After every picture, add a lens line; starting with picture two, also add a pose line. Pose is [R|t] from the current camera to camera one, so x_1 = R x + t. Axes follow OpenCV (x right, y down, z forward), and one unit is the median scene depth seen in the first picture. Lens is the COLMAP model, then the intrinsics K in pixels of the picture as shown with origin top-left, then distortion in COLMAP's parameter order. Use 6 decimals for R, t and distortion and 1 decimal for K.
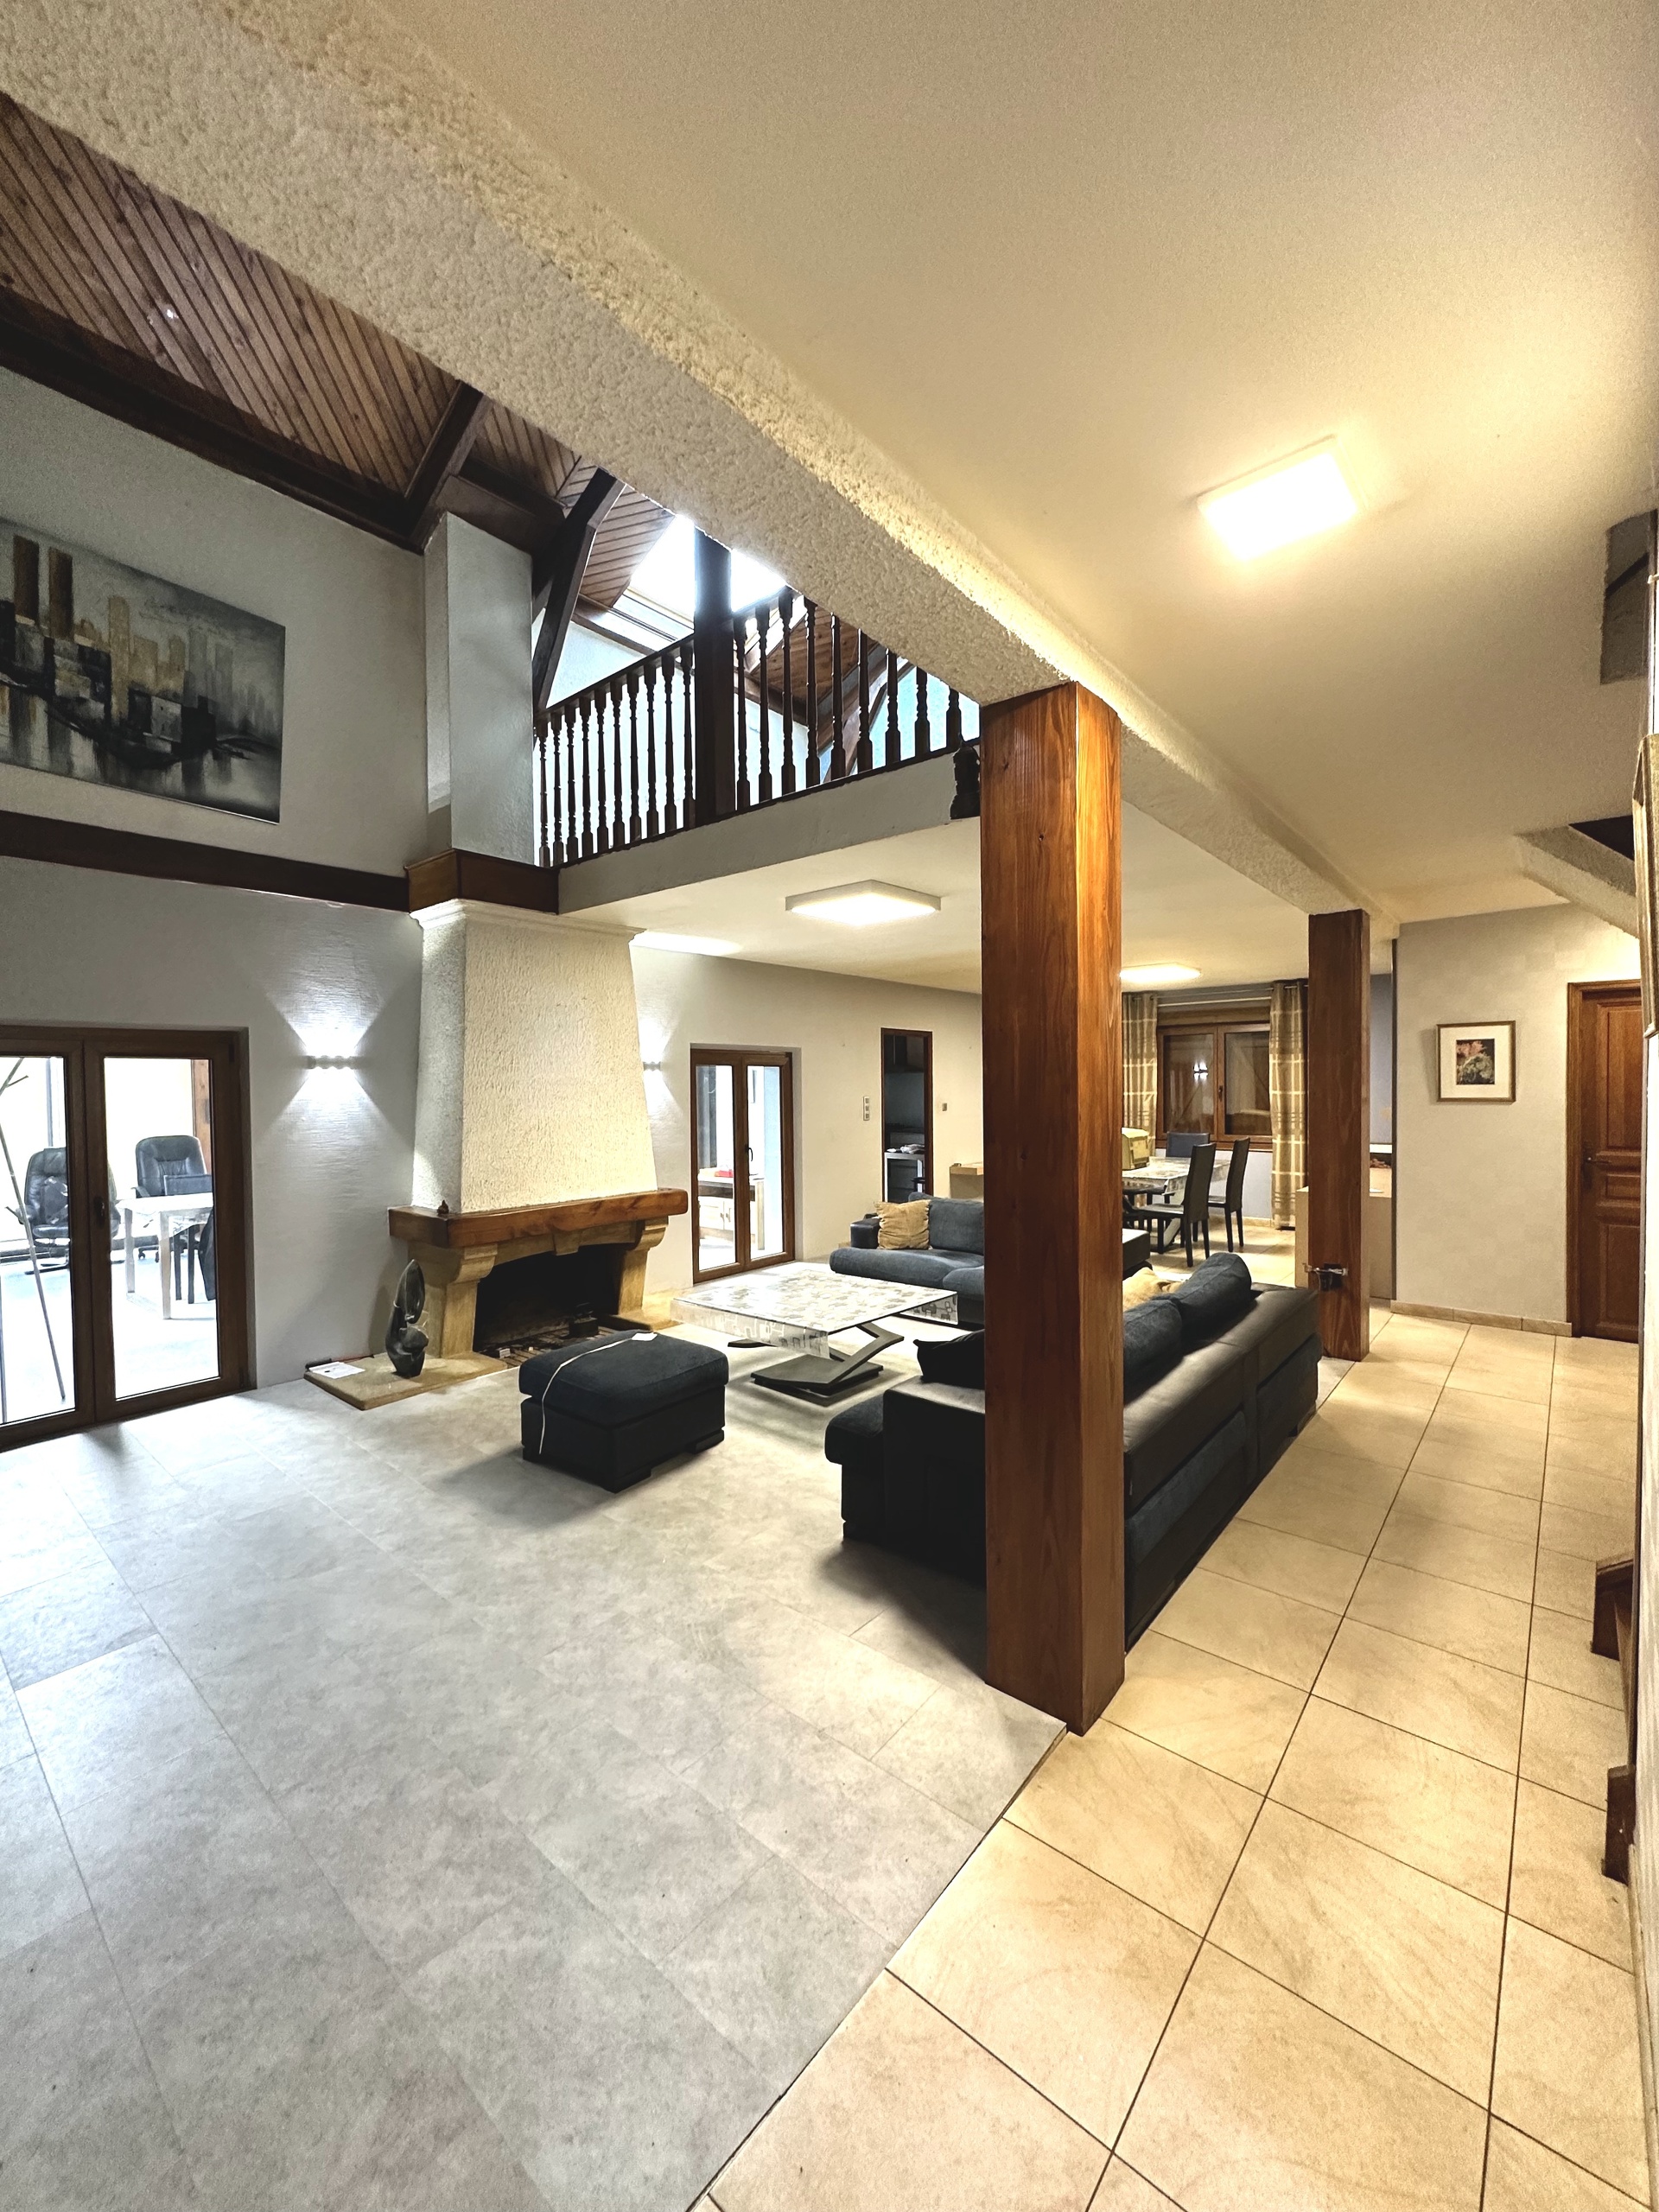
lens RADIAL K [[881.1, 0, 842.9], [0, 881.1, 1100.9], [0, 0, 1]] dist [-0.002208, 0.000942]
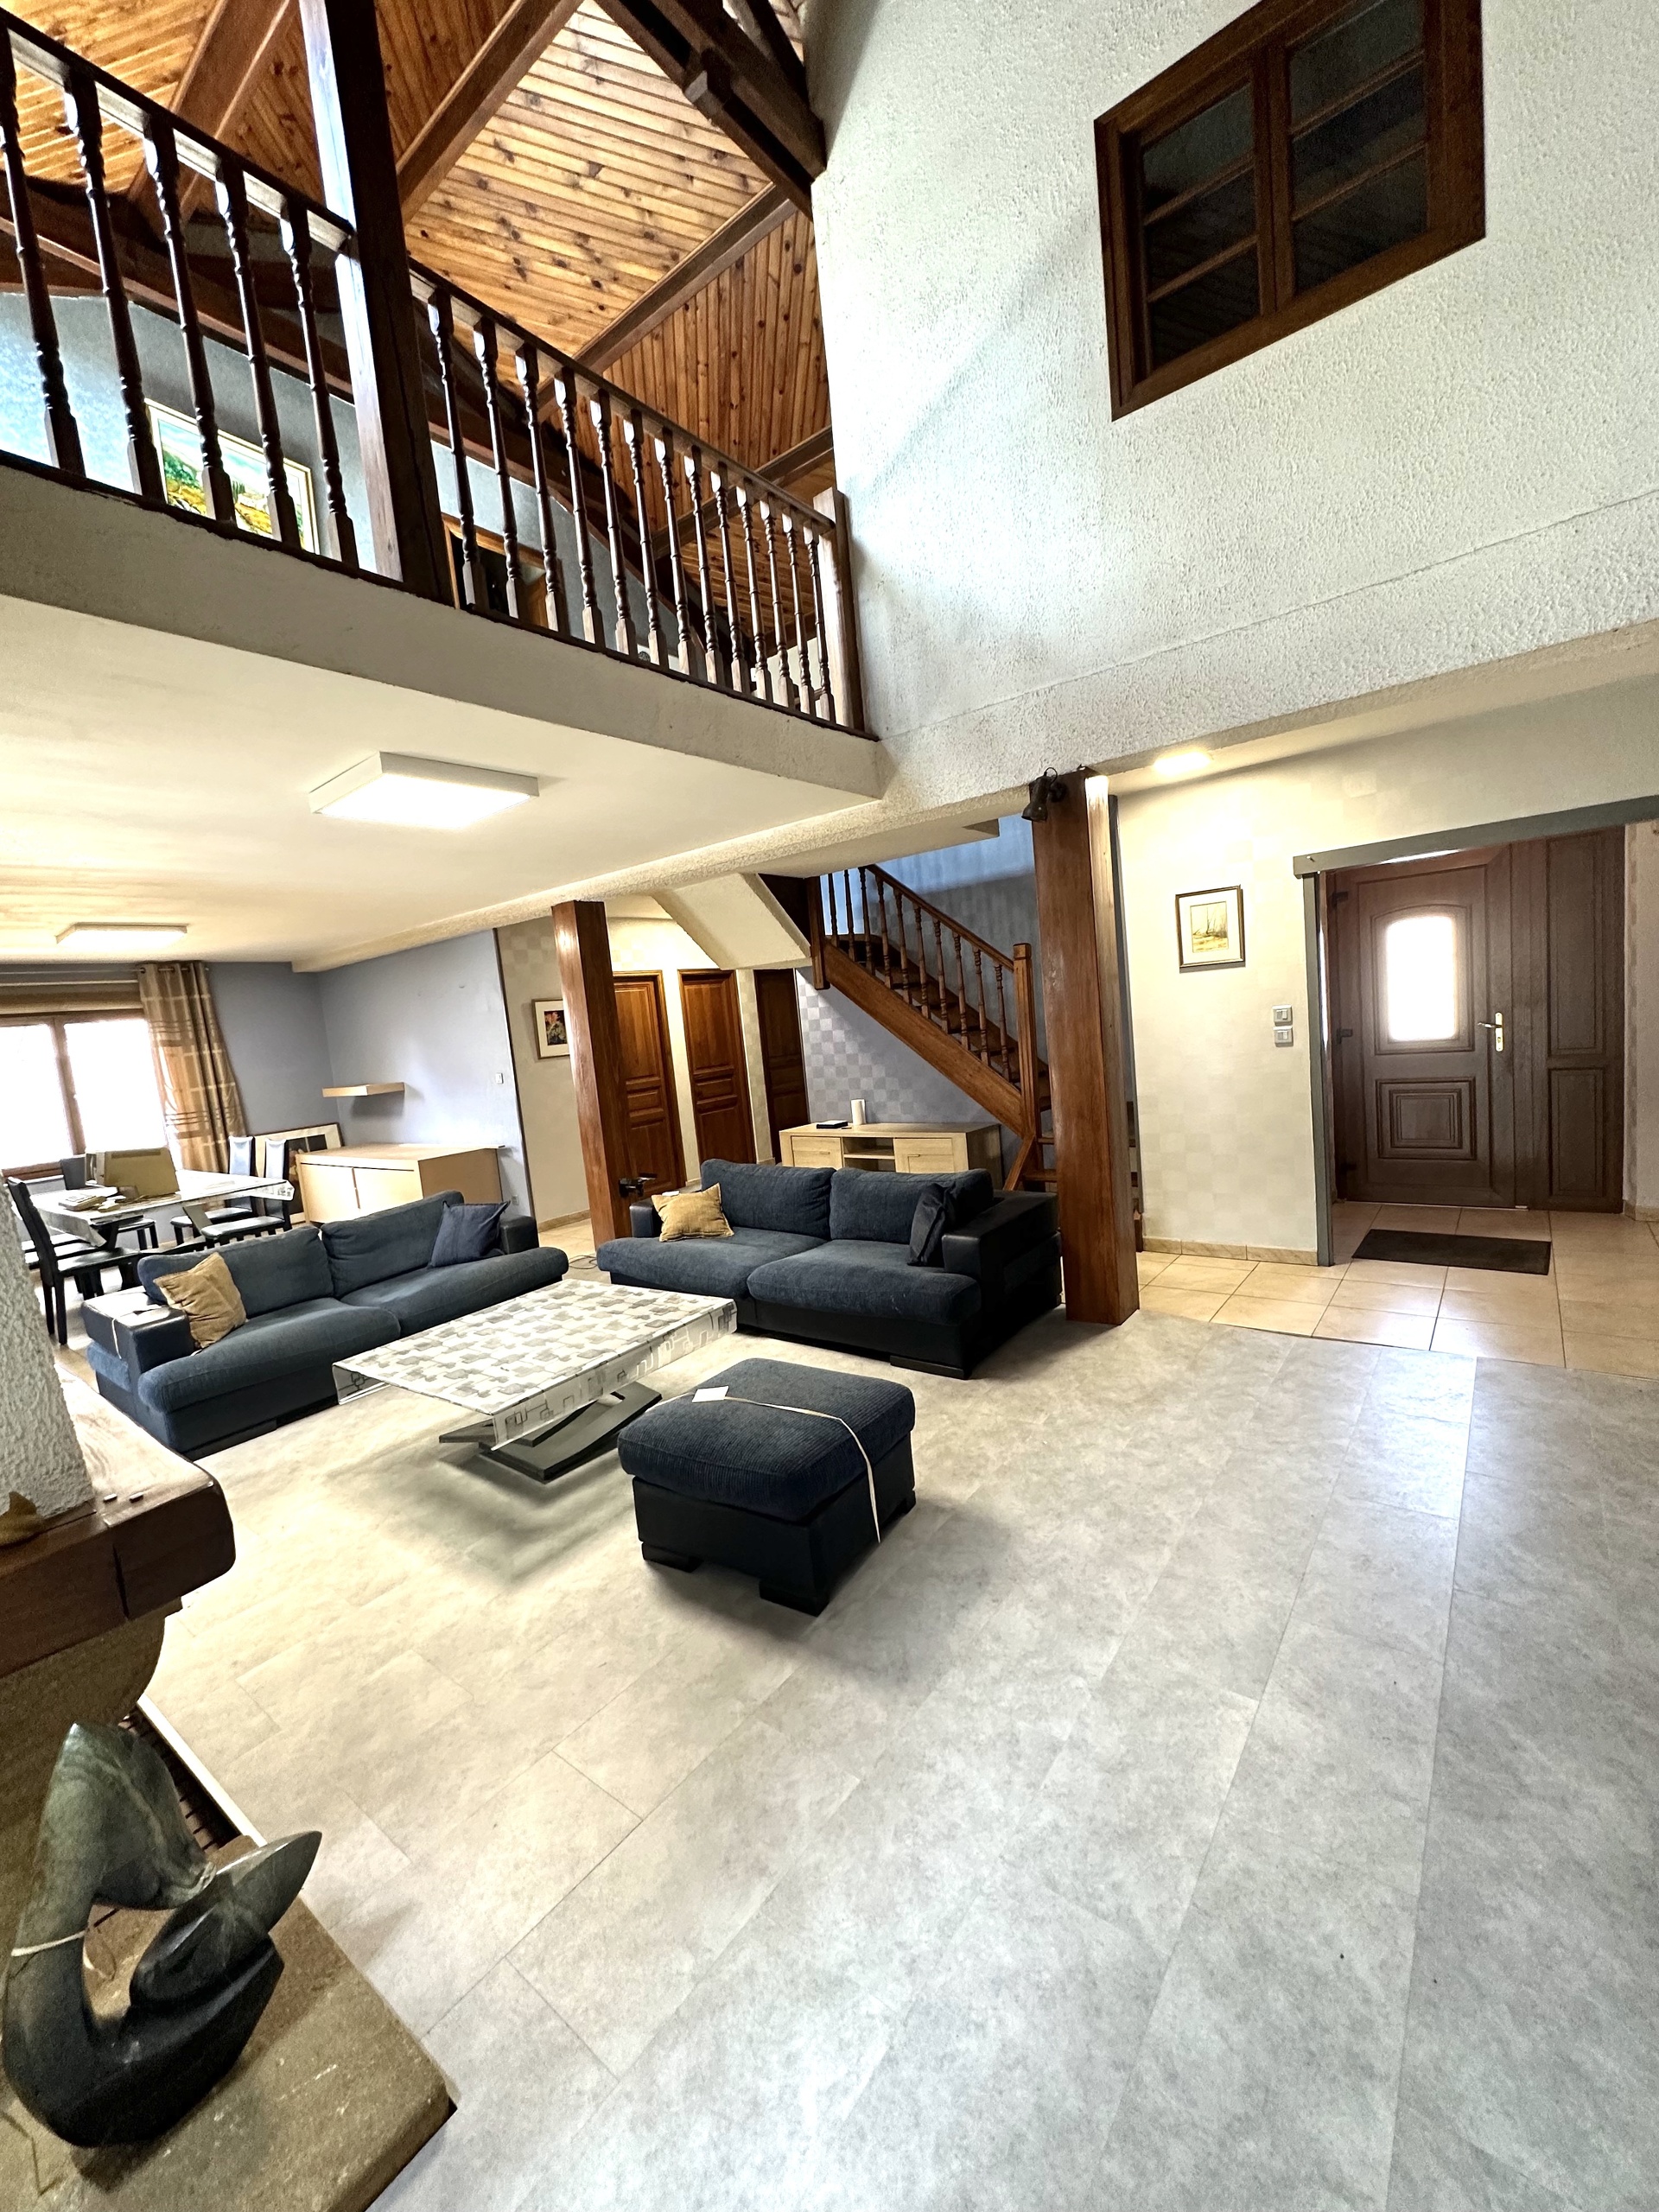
lens RADIAL K [[881.1, 0, 828.4], [0, 881.1, 1105.0], [0, 0, 1]] dist [-0.002208, 0.000942]
pose [[-0.038360, -0.084045, 0.995723, -1.010362], [0.110442, 0.989995, 0.087817, -0.000052], [-0.993142, 0.113338, -0.028694, 1.036351]]
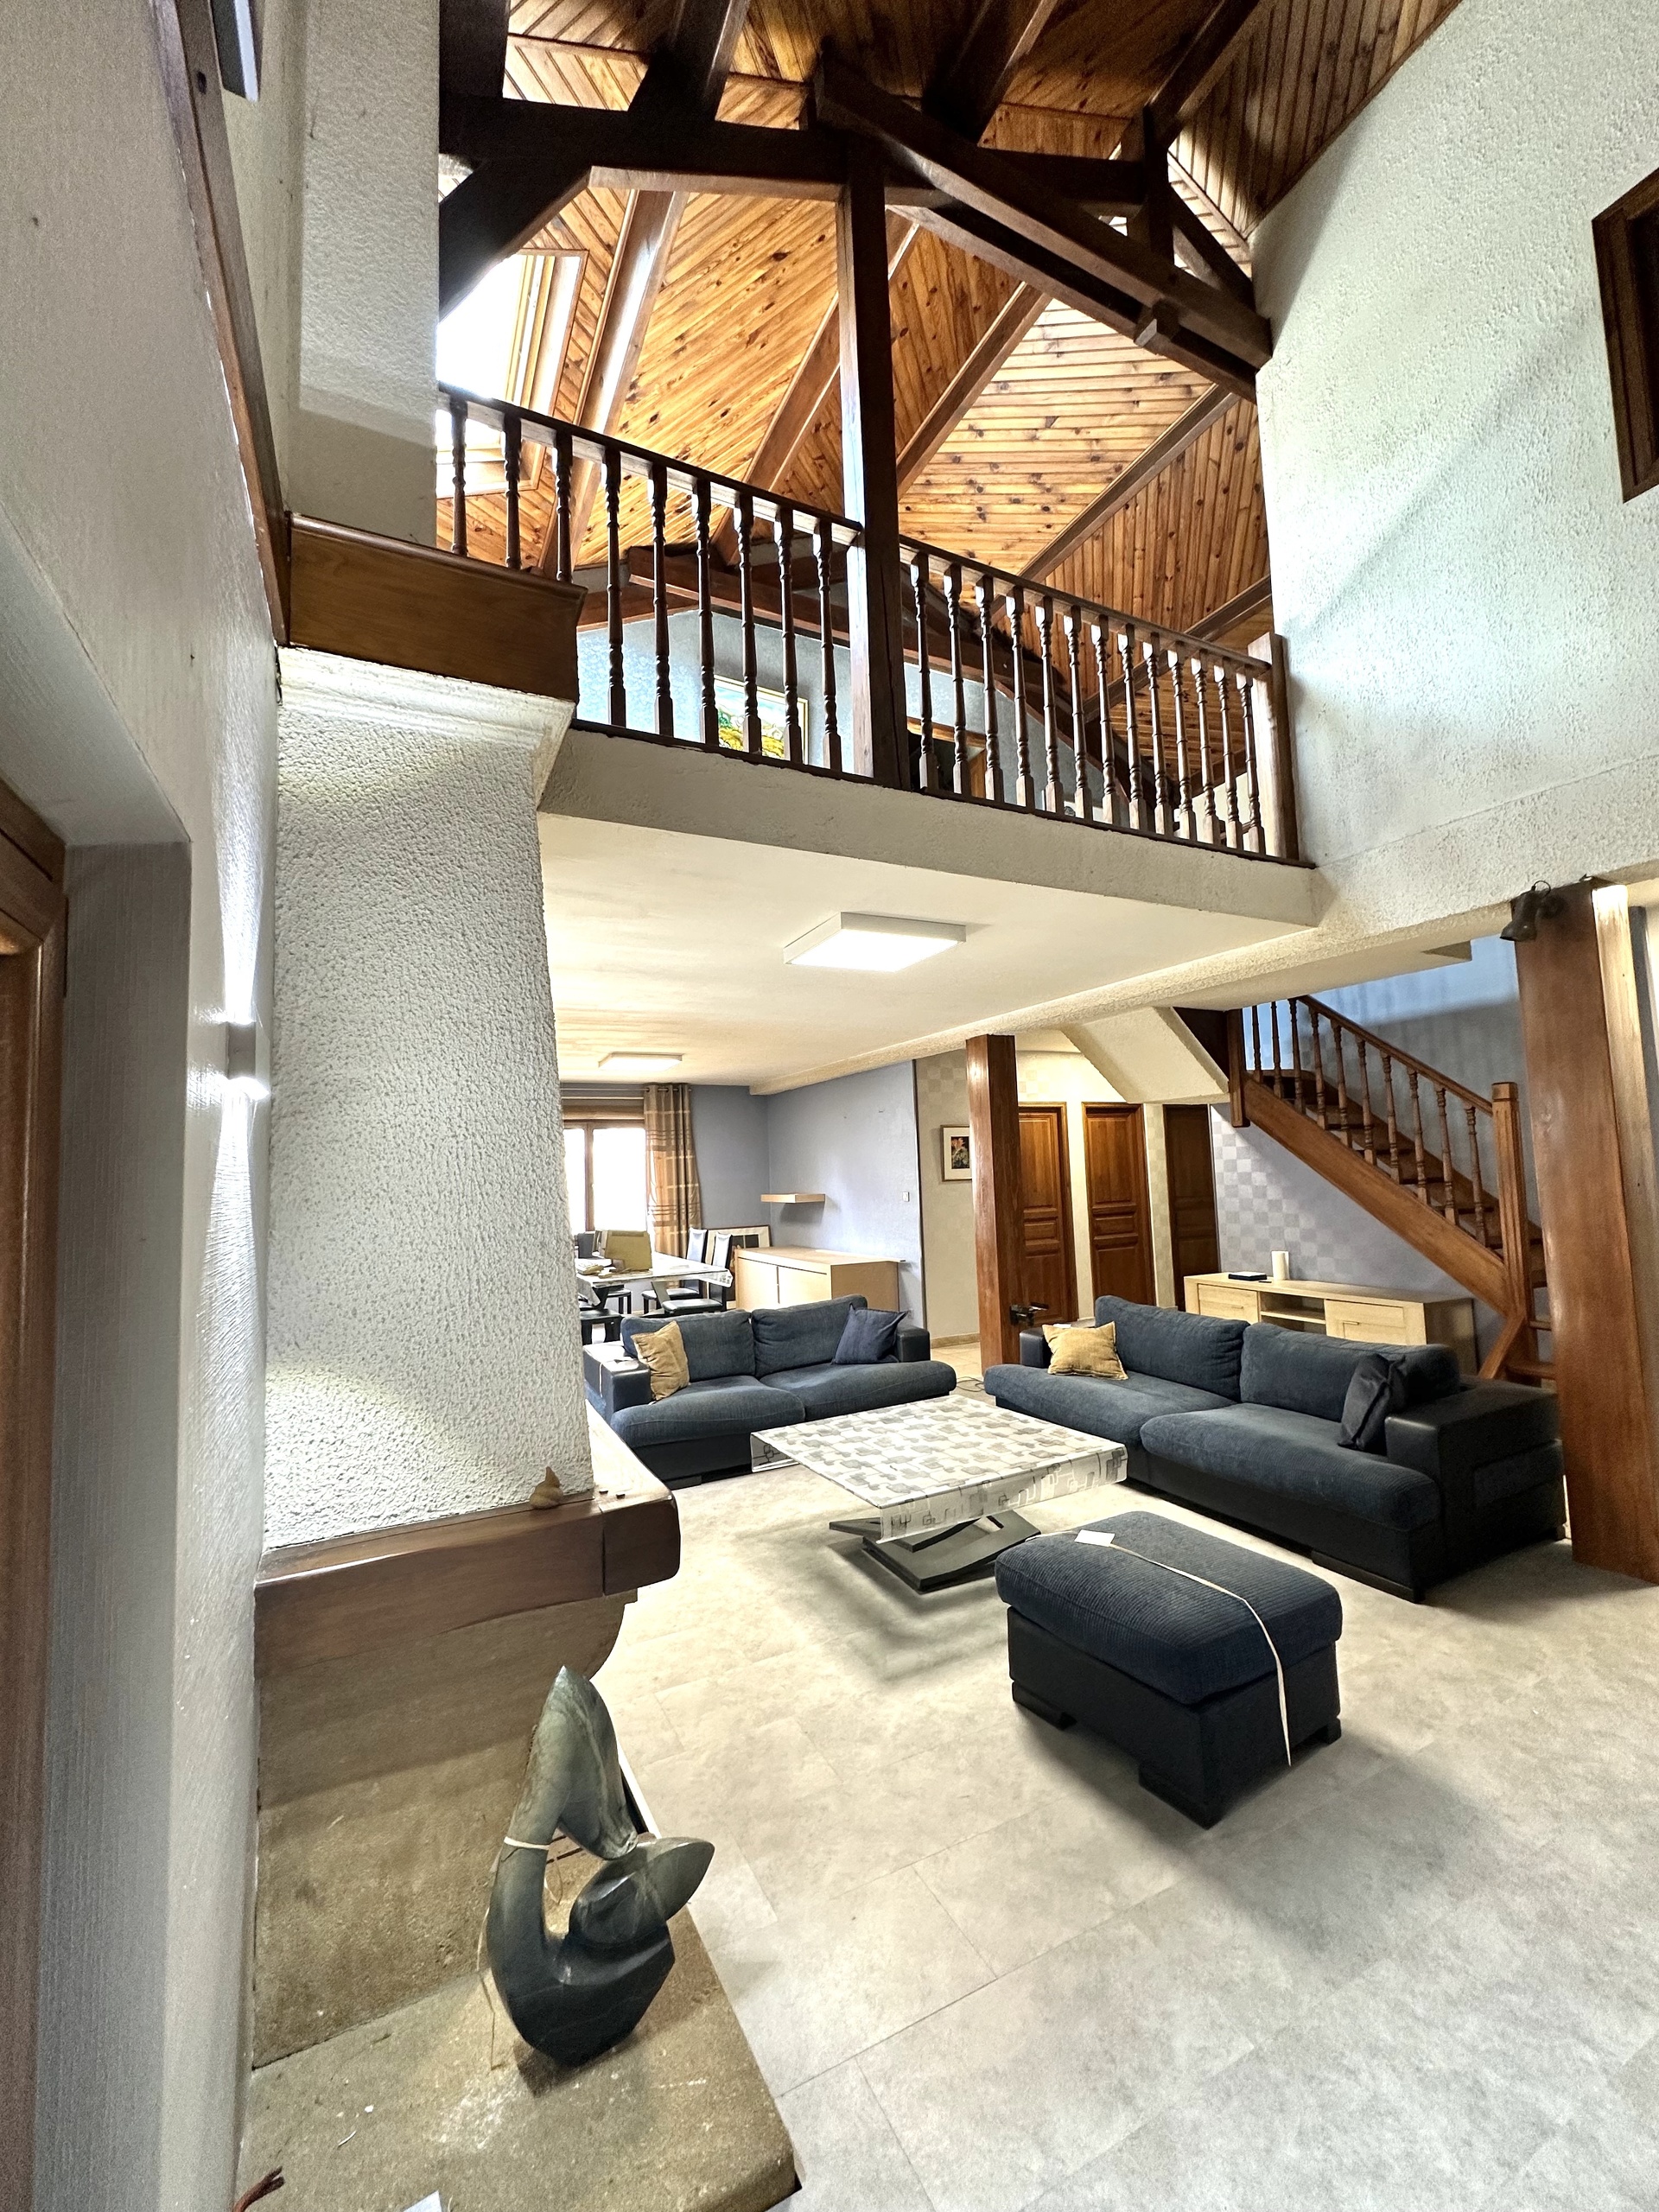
lens RADIAL K [[881.1, 0, 829.9], [0, 881.1, 1105.0], [0, 0, 1]] dist [-0.002208, 0.000942]
pose [[0.392293, 0.071852, 0.917030, -1.044341], [0.041705, 0.994530, -0.095766, 0.009470], [-0.918894, 0.075813, 0.387151, 1.036970]]
